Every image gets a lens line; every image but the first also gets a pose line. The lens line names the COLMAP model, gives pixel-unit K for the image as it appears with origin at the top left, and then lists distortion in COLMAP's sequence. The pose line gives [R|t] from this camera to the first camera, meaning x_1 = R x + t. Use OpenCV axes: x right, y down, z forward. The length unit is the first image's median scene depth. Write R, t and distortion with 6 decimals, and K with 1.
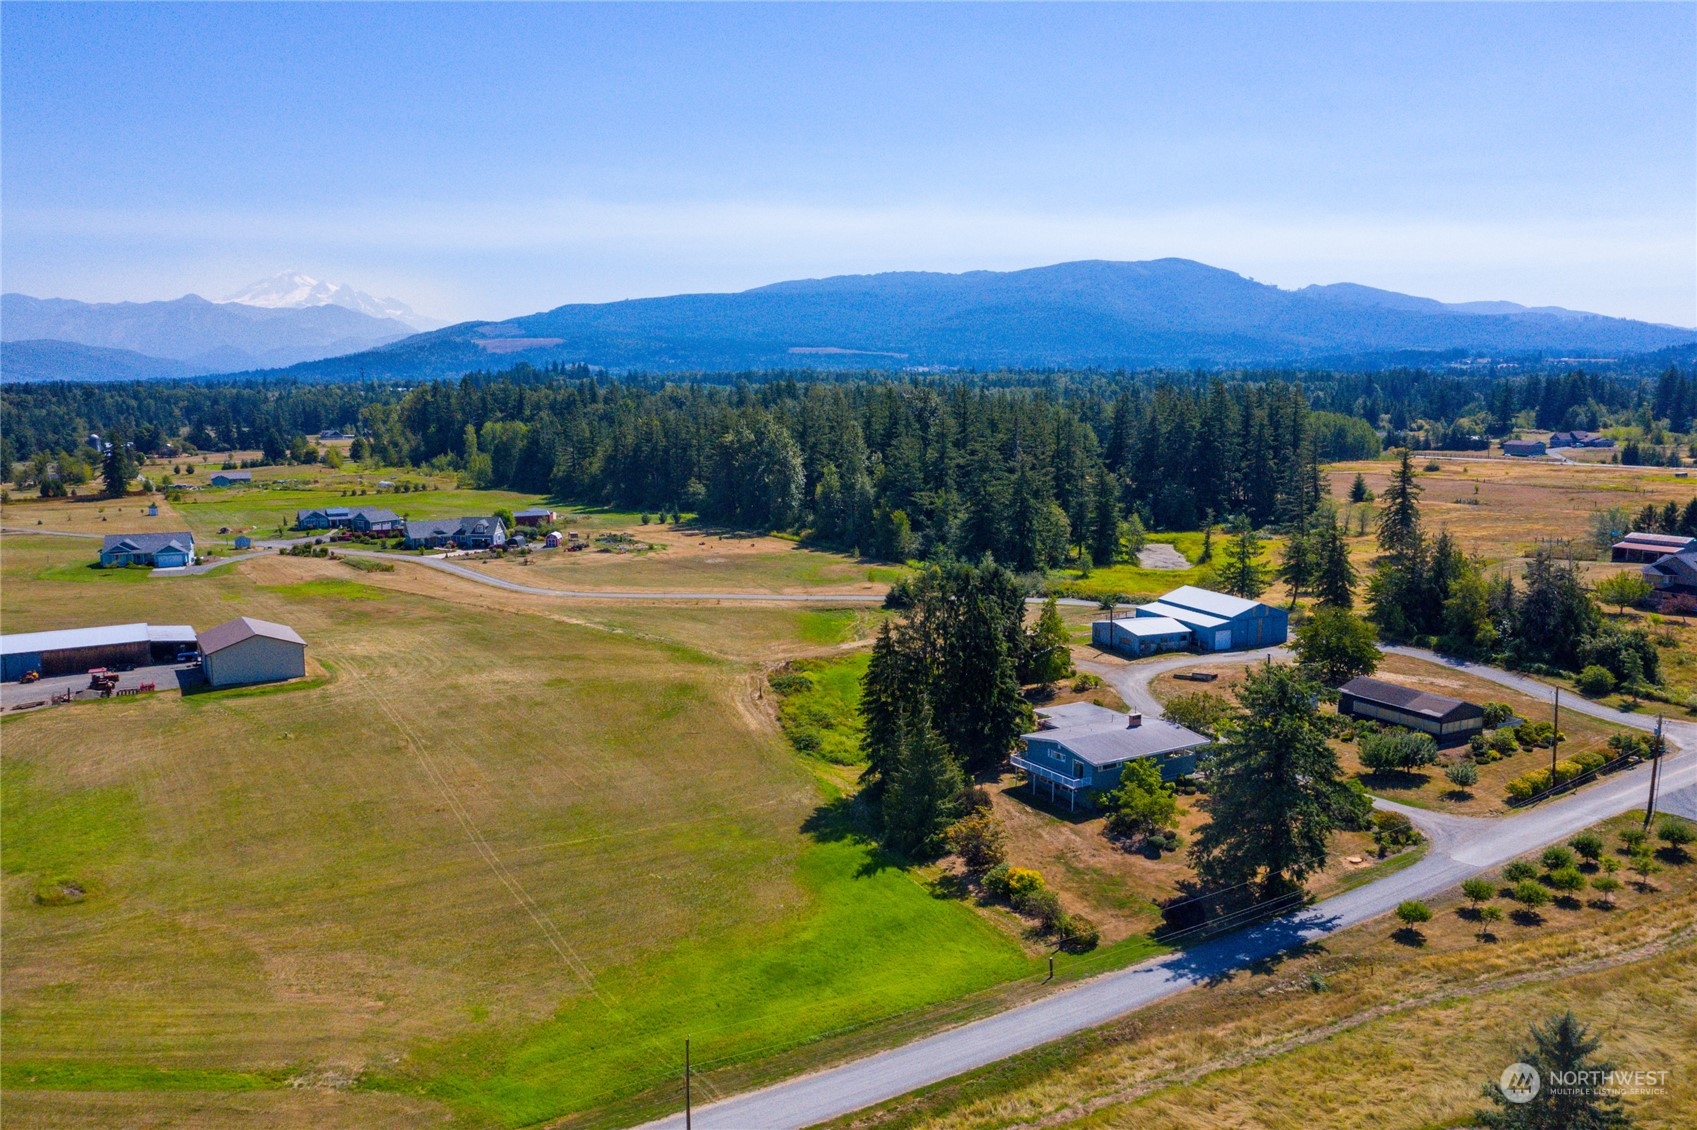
lens RADIAL K [[1412.8, 0, 848.3], [0, 1412.8, 485.5], [0, 0, 1]] dist [-0.018587, -0.011428]
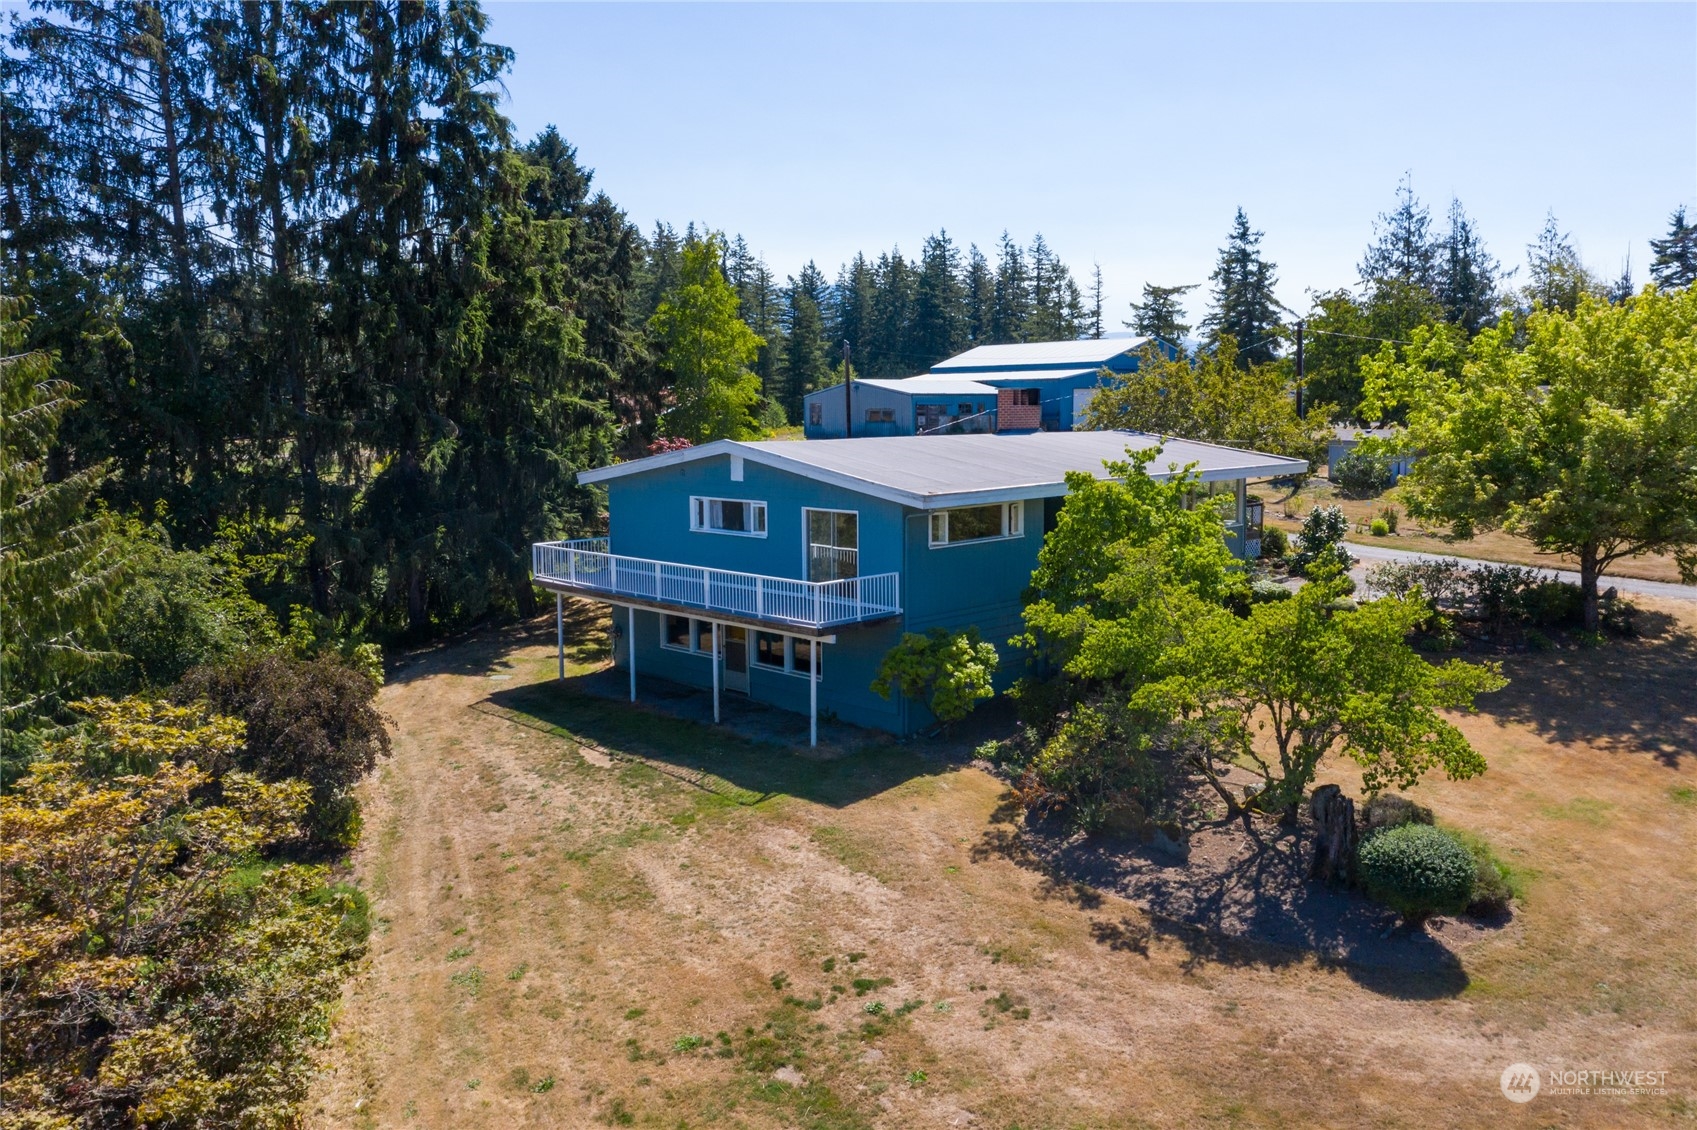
lens RADIAL K [[1412.8, 0, 848.3], [0, 1412.8, 485.5], [0, 0, 1]] dist [-0.018587, -0.011428]
pose [[0.973662, -0.027990, 0.226271, 0.122182], [0.033061, 0.999279, -0.018652, 0.202266], [-0.225586, 0.025642, 0.973886, 0.822091]]
